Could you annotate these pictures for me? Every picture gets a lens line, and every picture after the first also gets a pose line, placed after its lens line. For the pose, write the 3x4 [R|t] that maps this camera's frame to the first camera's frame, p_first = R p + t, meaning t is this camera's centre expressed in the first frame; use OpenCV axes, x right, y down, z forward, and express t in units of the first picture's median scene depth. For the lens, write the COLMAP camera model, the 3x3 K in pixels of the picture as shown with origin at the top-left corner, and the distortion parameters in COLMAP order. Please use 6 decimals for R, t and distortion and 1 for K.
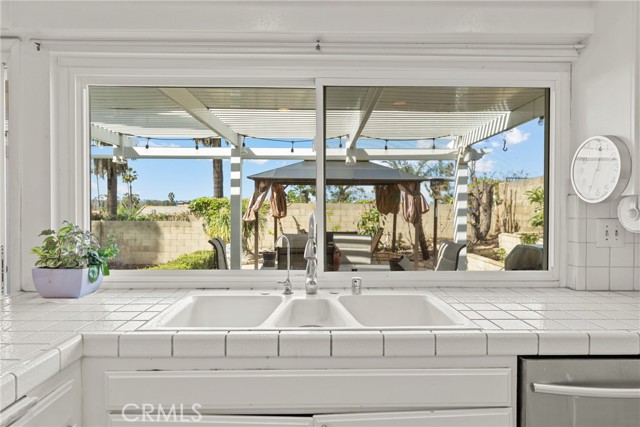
lens RADIAL K [[388.9, 0, 322.6], [0, 388.9, 212.4], [0, 0, 1]] dist [0.009818, 0.003297]
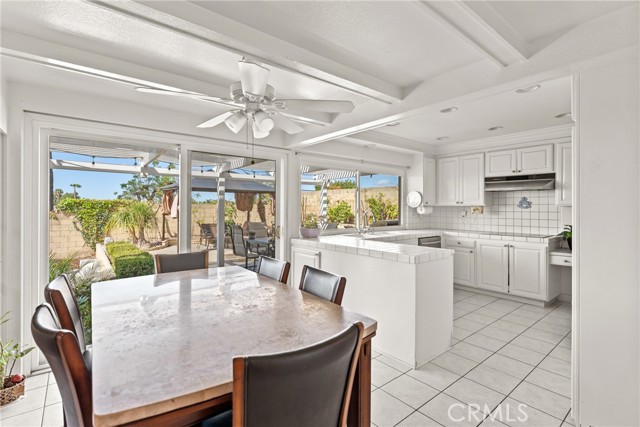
lens RADIAL K [[300.6, 0, 324.5], [0, 300.6, 208.4], [0, 0, 1]] dist [0.000281, 0.000006]
pose [[0.784675, -0.001908, 0.619905, -0.676171], [0.006142, 0.999970, -0.004697, -0.001188], [-0.619877, 0.007493, 0.784663, -0.305091]]
